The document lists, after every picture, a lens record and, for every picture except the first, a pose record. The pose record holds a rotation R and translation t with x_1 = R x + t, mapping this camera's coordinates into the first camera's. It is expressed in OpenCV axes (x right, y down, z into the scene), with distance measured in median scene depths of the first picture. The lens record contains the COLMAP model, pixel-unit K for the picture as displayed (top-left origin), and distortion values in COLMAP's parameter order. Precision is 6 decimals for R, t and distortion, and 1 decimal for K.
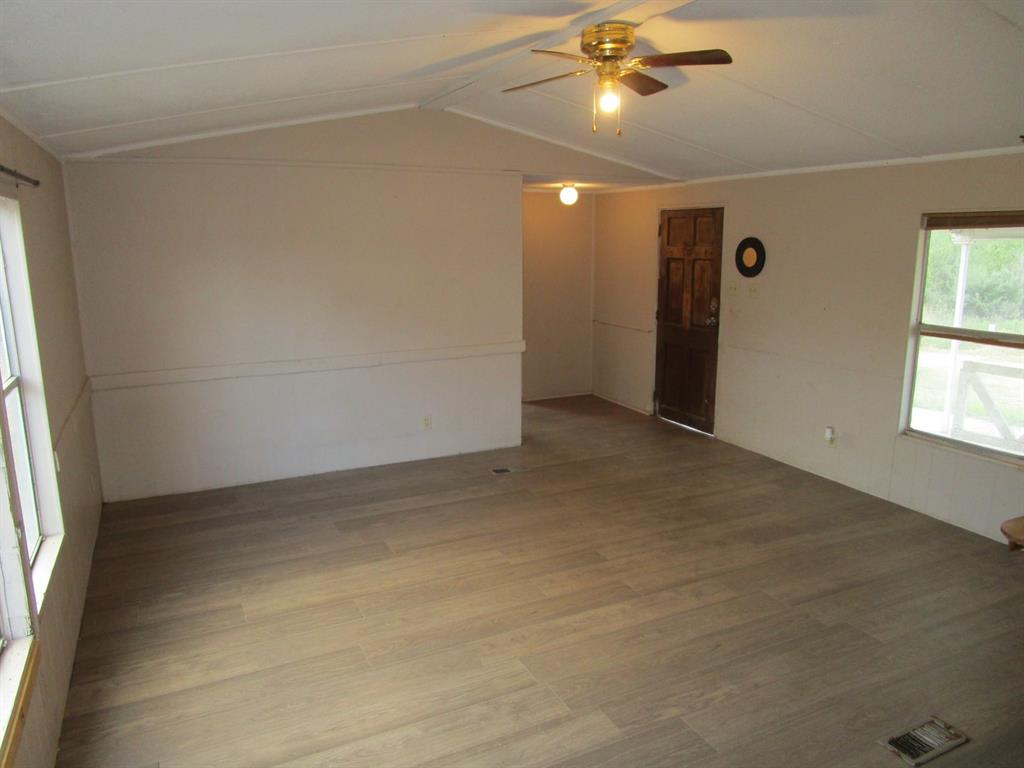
lens RADIAL K [[722.6, 0, 516.0], [0, 722.6, 386.7], [0, 0, 1]] dist [-0.041119, -0.000069]
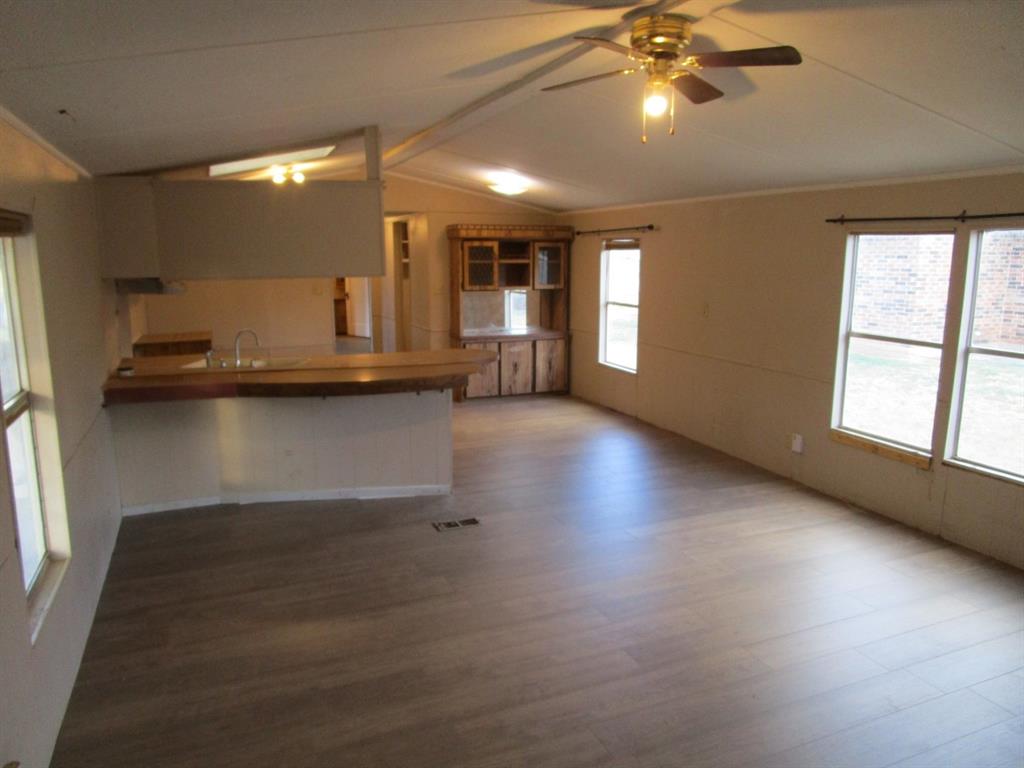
lens RADIAL K [[722.6, 0, 516.0], [0, 722.6, 386.7], [0, 0, 1]] dist [-0.041119, -0.000069]
pose [[-0.998445, -0.024124, 0.050257, 0.260251], [-0.003808, 0.928924, 0.370250, -0.392346], [-0.055617, 0.369483, -0.927572, 1.997615]]
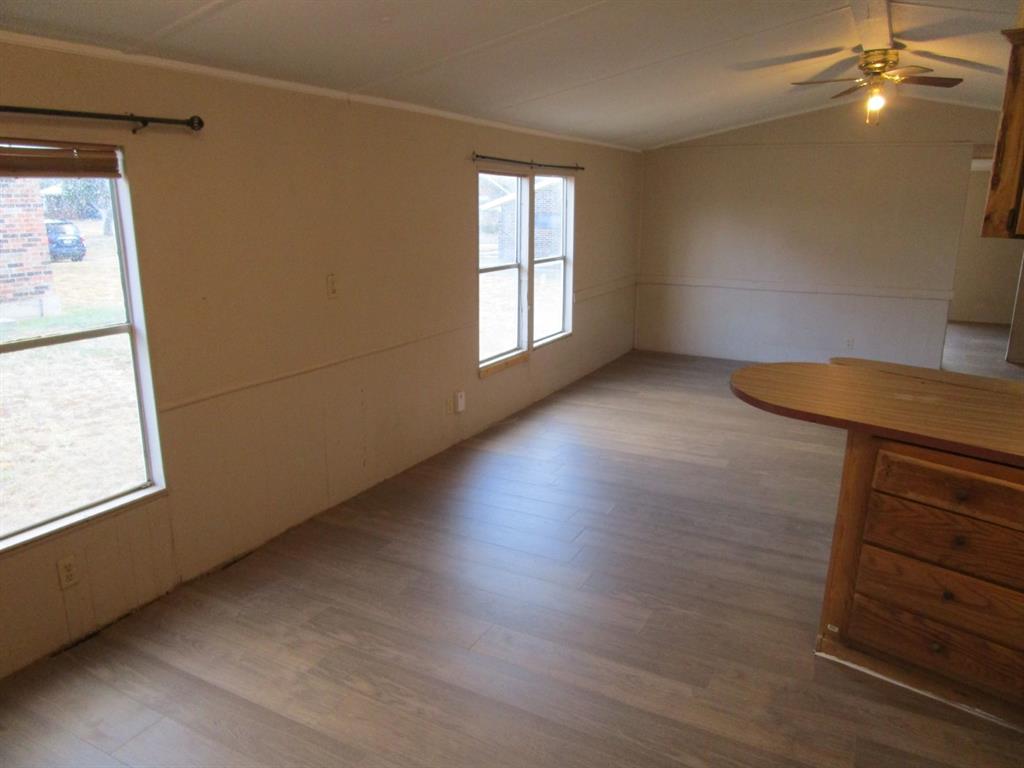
lens RADIAL K [[722.6, 0, 516.0], [0, 722.6, 386.7], [0, 0, 1]] dist [-0.041119, -0.000069]
pose [[0.587955, 0.204766, -0.782547, 0.971950], [-0.167272, 0.977296, 0.130049, 0.105324], [0.791410, 0.054435, 0.608858, -0.440225]]
